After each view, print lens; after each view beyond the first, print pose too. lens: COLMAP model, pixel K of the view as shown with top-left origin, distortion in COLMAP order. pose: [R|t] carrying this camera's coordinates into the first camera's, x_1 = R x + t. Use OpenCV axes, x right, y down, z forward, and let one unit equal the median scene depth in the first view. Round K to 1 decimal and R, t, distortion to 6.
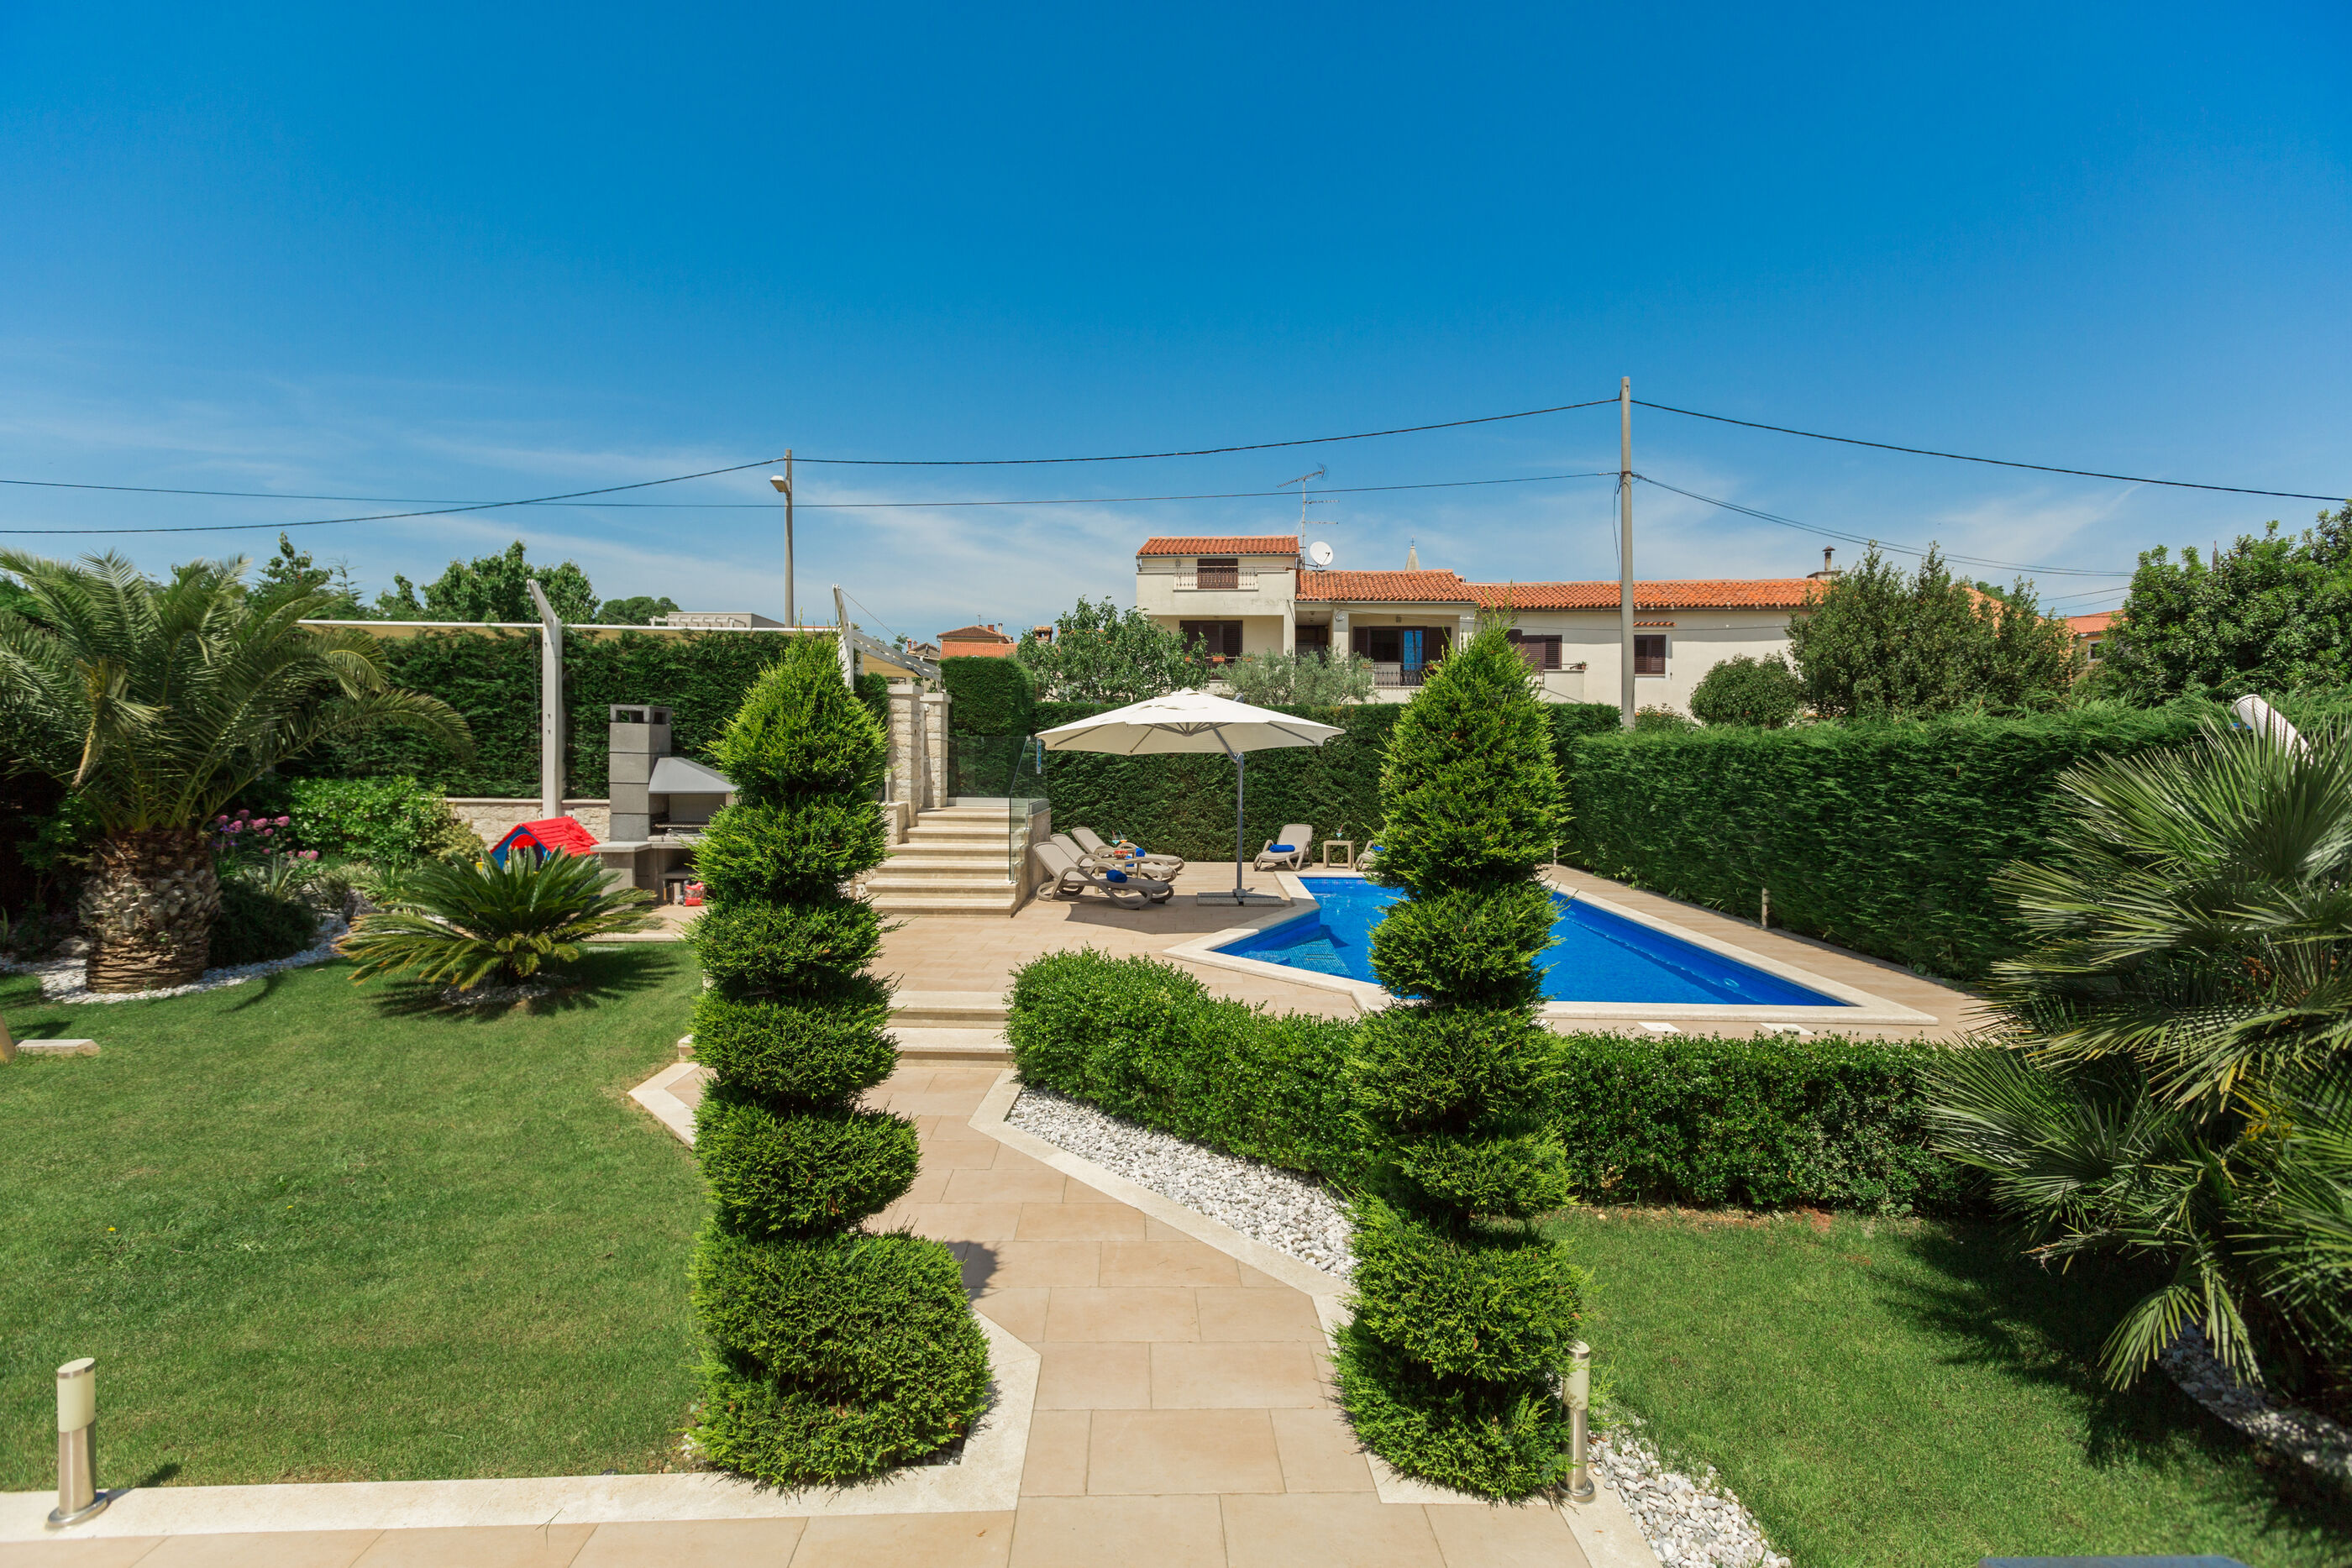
lens RADIAL K [[1044.9, 0, 1150.3], [0, 1044.9, 763.3], [0, 0, 1]] dist [-0.007102, 0.002778]
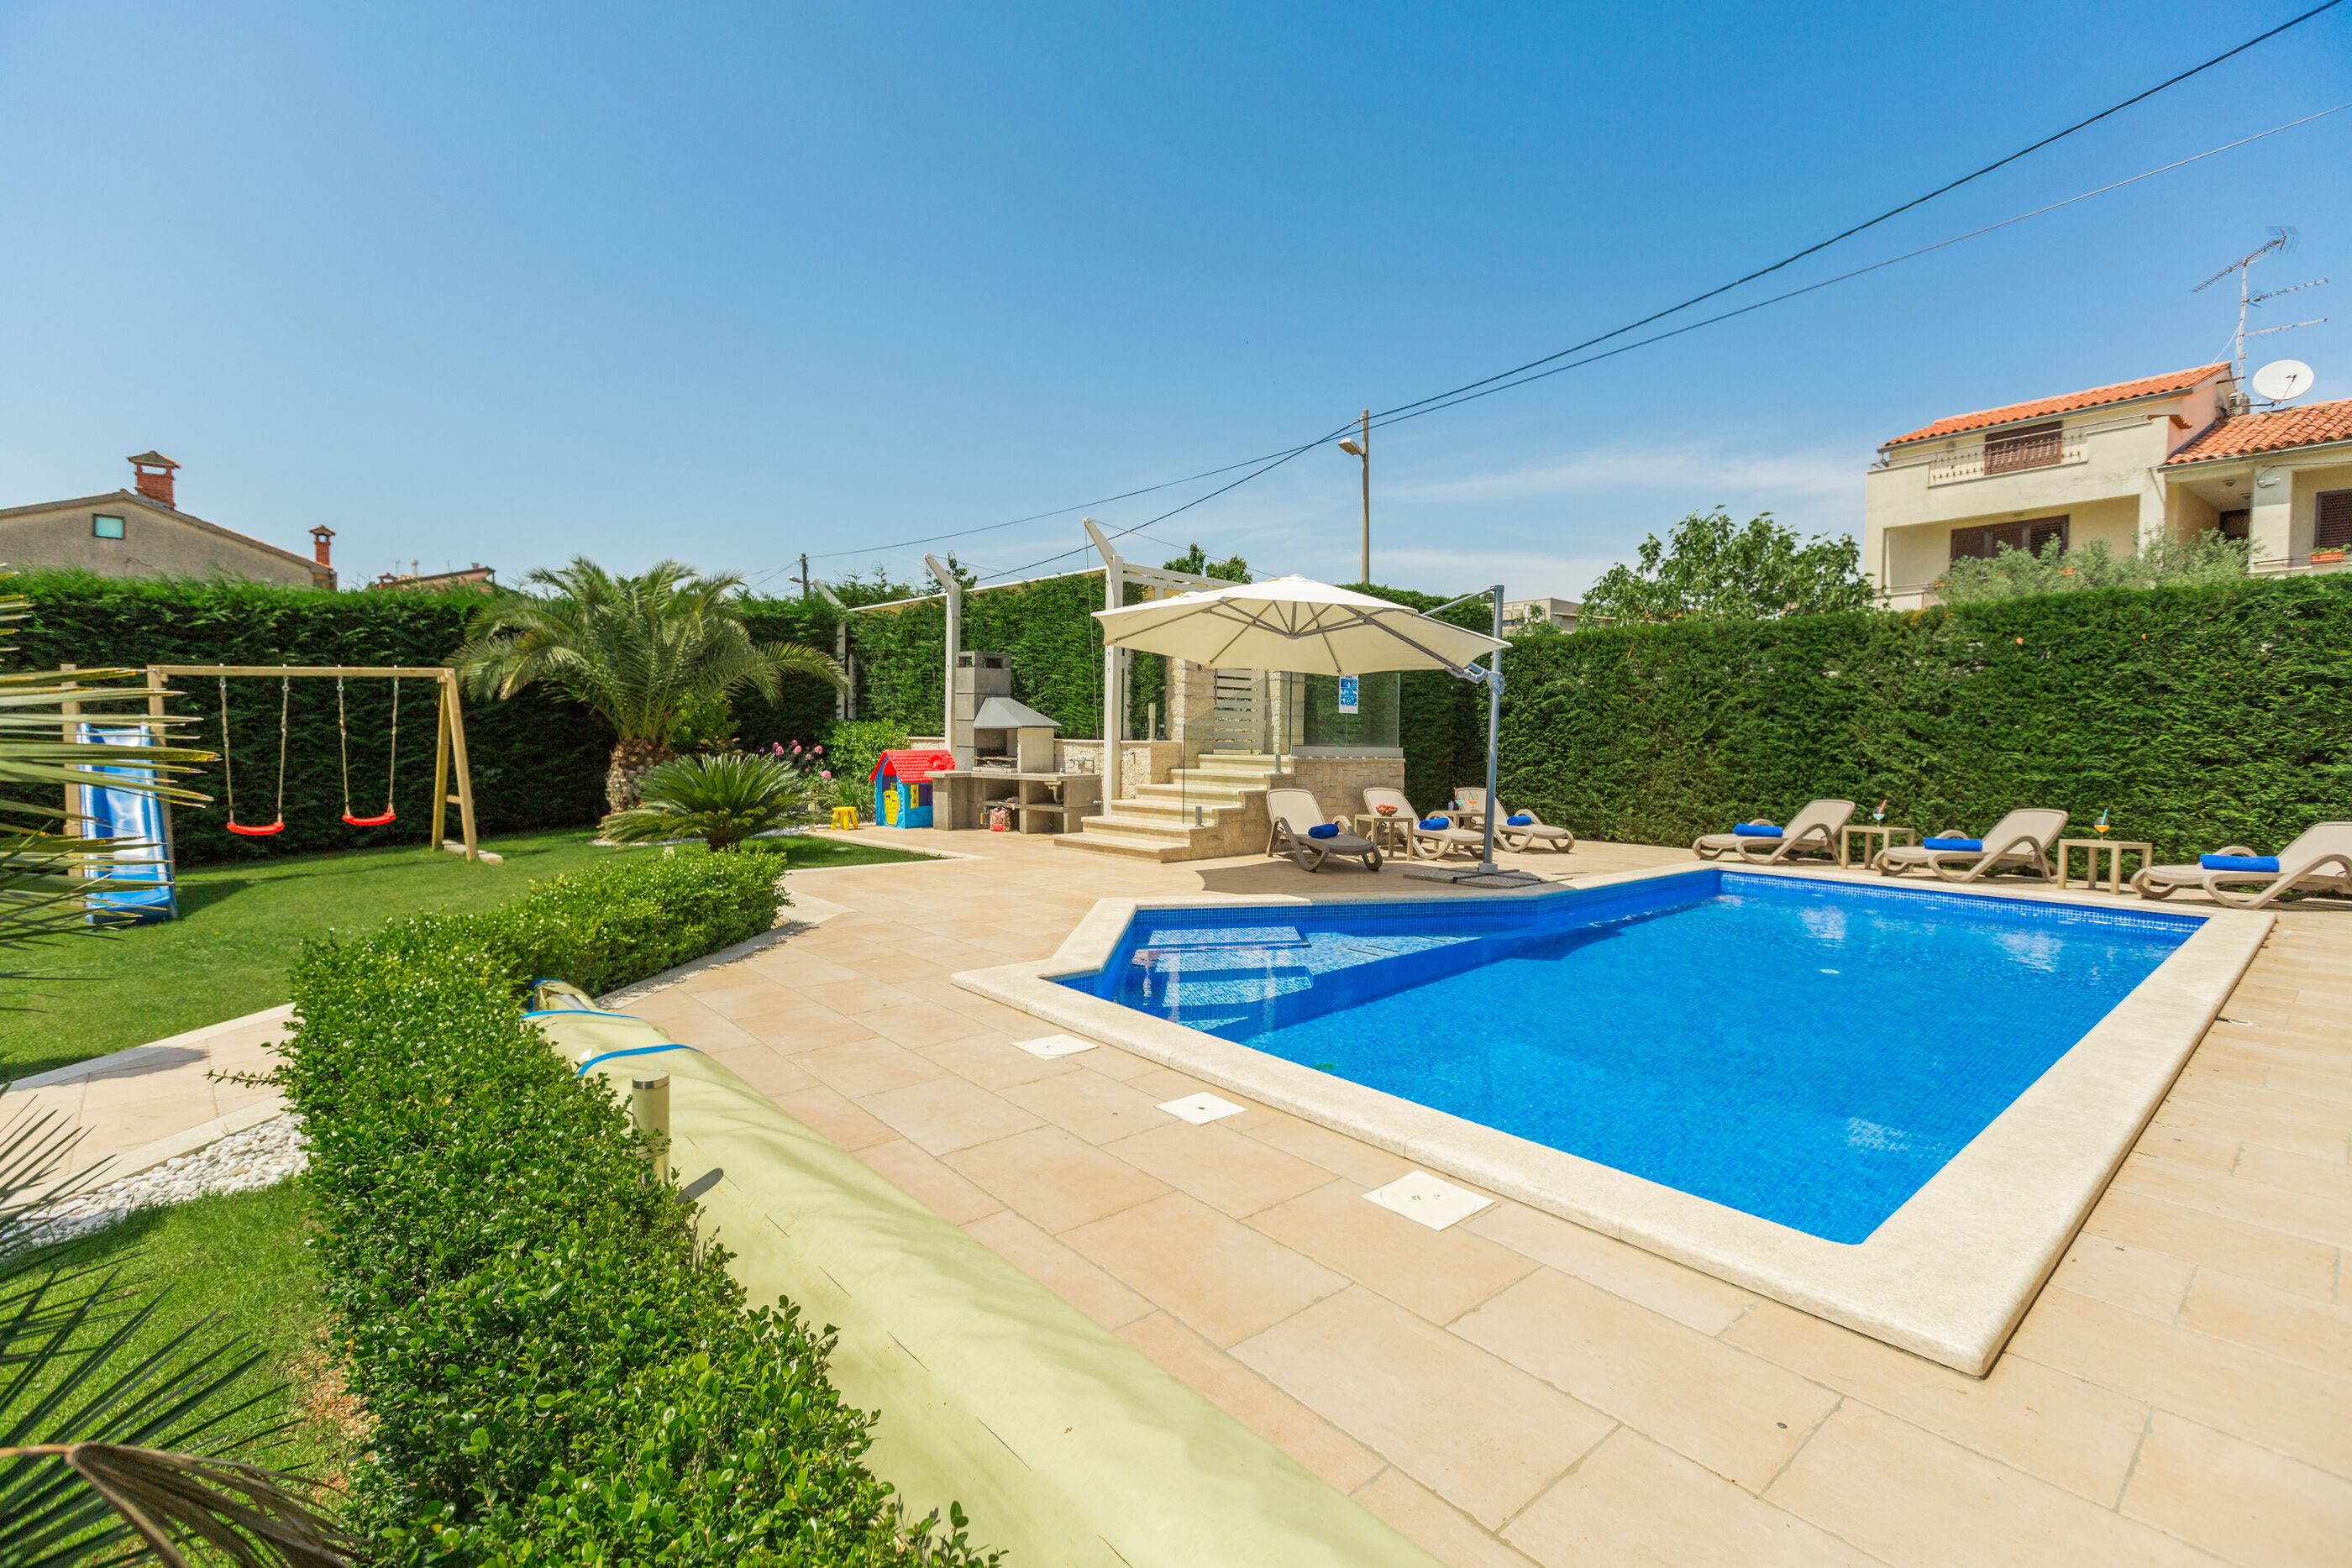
lens RADIAL K [[1044.9, 0, 1134.6], [0, 1044.9, 743.4], [0, 0, 1]] dist [-0.007102, 0.002778]
pose [[0.667384, 0.002980, -0.744708, 0.464100], [-0.013797, 0.999870, -0.008363, 0.049258], [0.744586, 0.015856, 0.667338, 0.351766]]
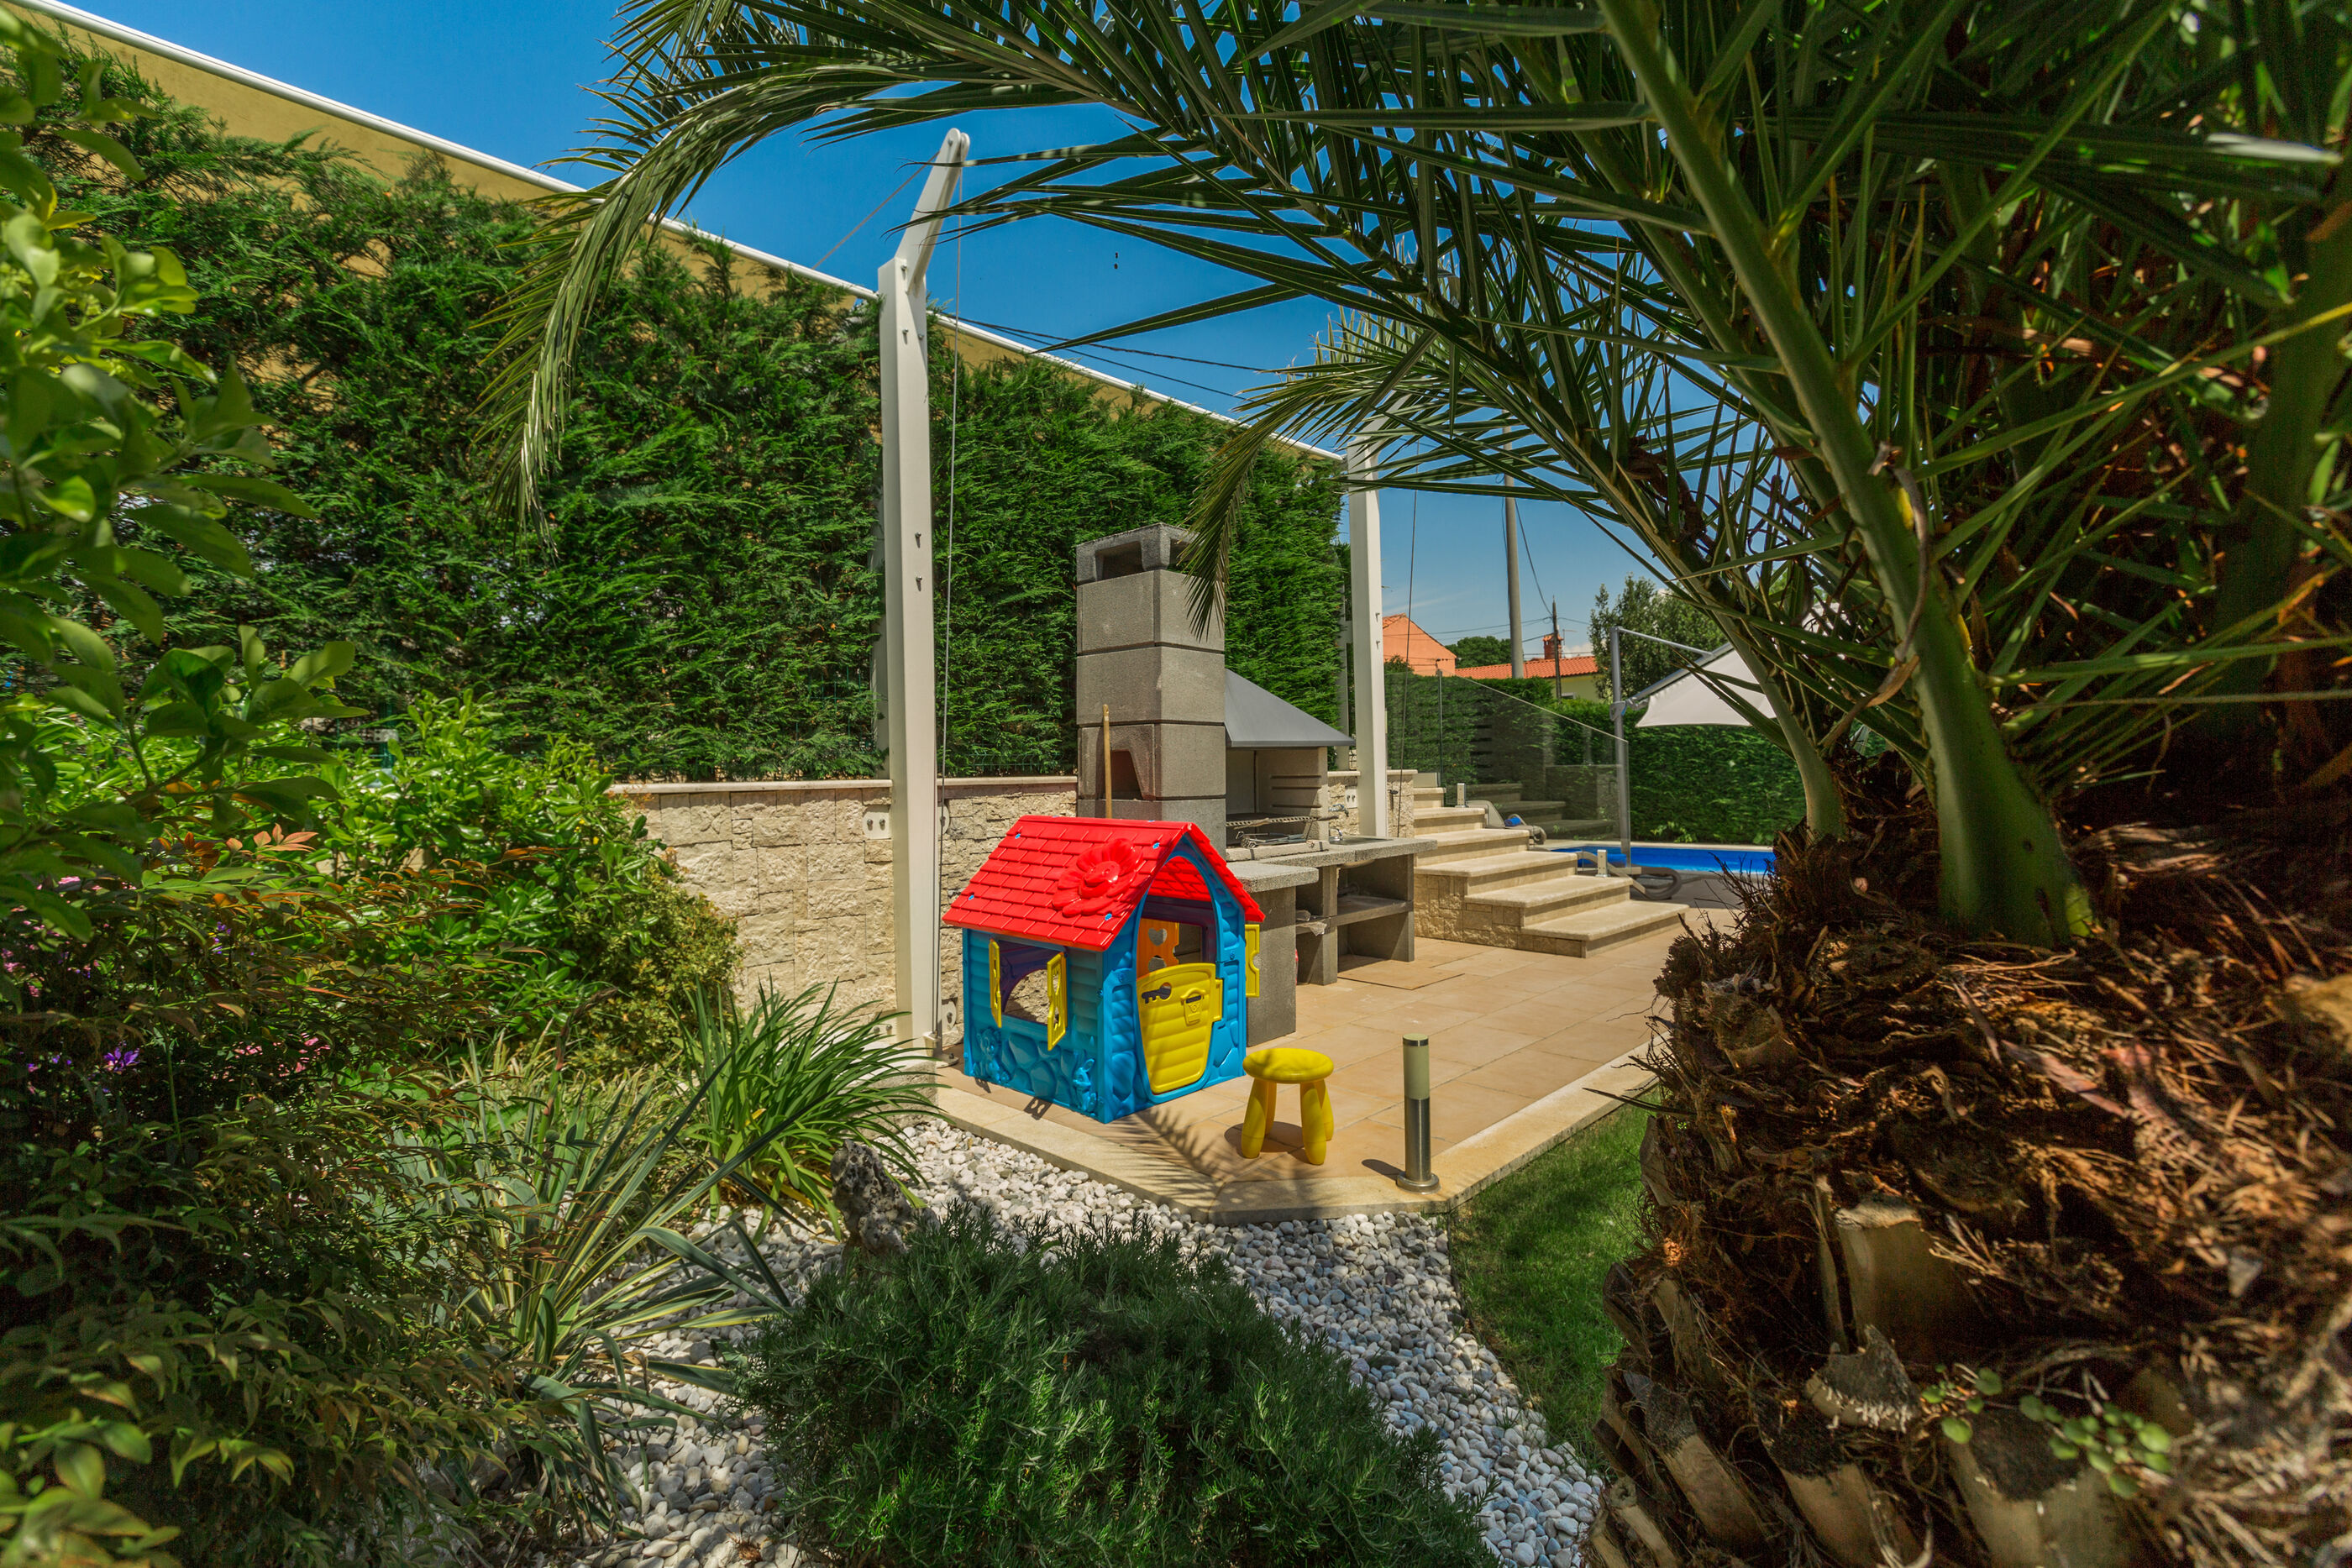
lens RADIAL K [[1044.9, 0, 1186.7], [0, 1044.9, 780.3], [0, 0, 1]] dist [-0.007102, 0.002778]
pose [[0.708495, -0.026654, 0.705212, -0.755366], [0.026323, 0.999589, 0.011334, 0.034069], [-0.705224, 0.010533, 0.708906, 0.674049]]
